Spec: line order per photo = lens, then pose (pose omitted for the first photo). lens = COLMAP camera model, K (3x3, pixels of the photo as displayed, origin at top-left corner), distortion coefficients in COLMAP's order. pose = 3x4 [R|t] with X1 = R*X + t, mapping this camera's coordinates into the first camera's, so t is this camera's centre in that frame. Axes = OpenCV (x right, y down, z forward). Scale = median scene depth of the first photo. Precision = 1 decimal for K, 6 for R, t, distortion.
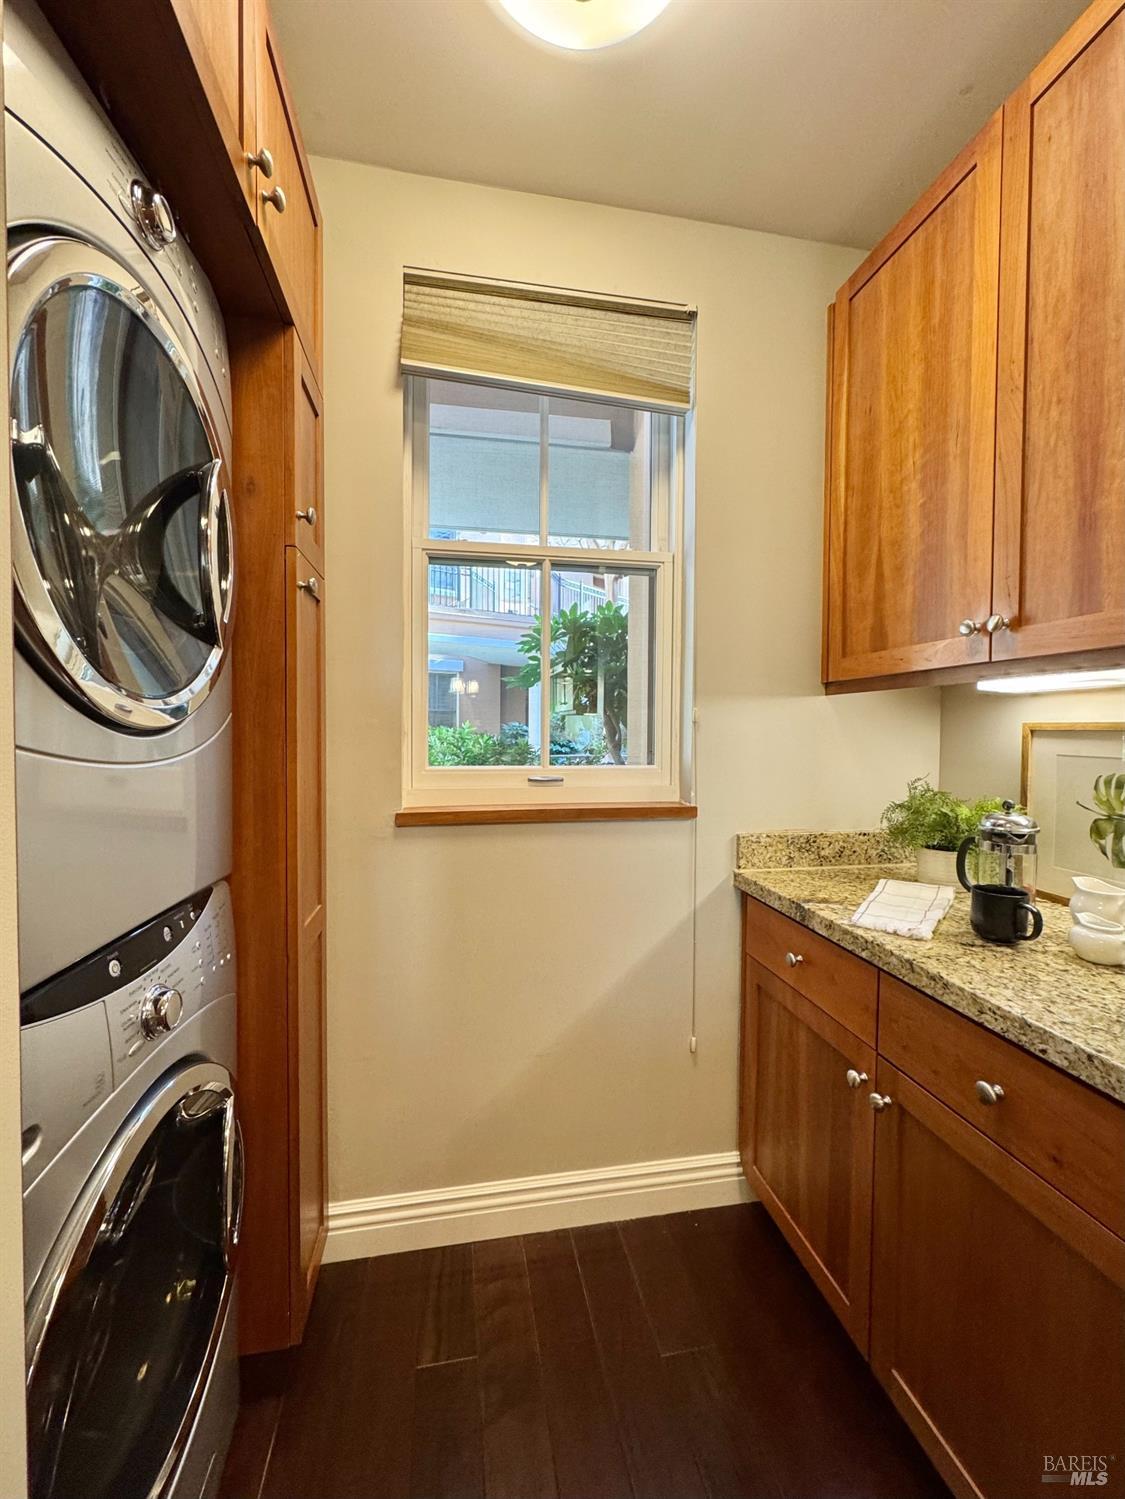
lens RADIAL K [[598.1, 0, 574.6], [0, 598.1, 751.9], [0, 0, 1]] dist [0.000211, 0.000589]
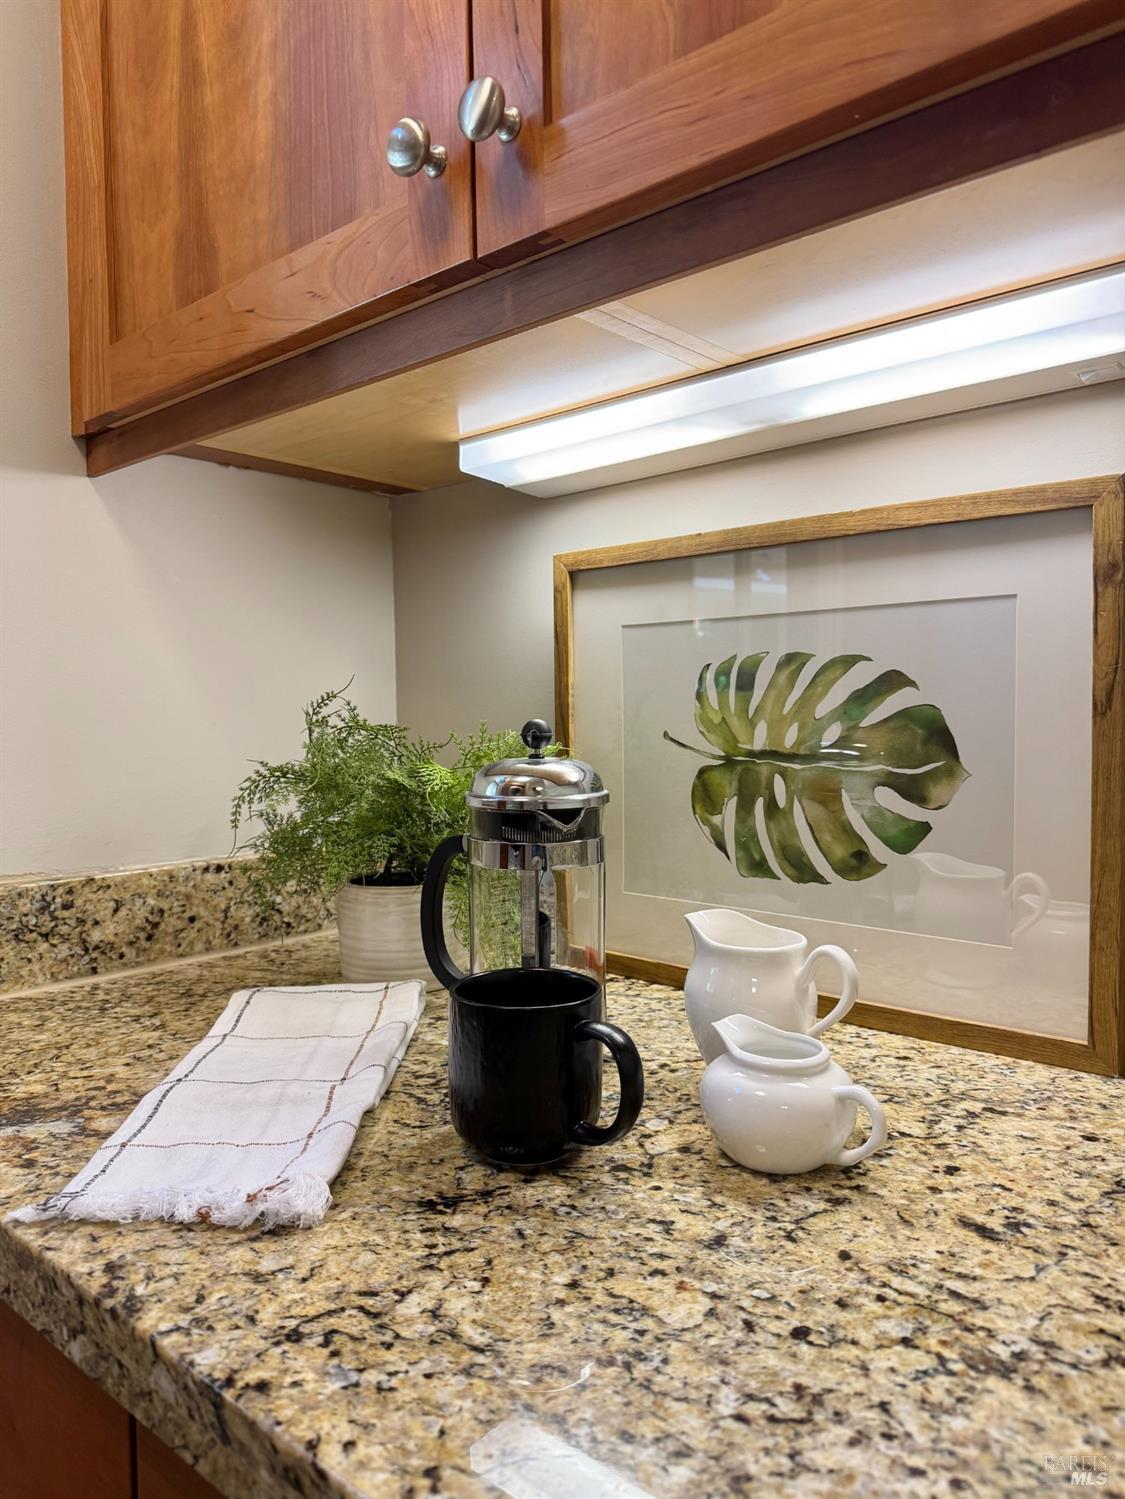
lens RADIAL K [[1057.1, 0, 564.9], [0, 1057.1, 755.1], [0, 0, 1]] dist [0.058347, -0.005629]
pose [[0.784348, -0.037024, 0.619215, 0.354690], [0.034726, 0.999273, 0.015761, 0.093595], [-0.619348, 0.009141, 0.785063, 0.503674]]
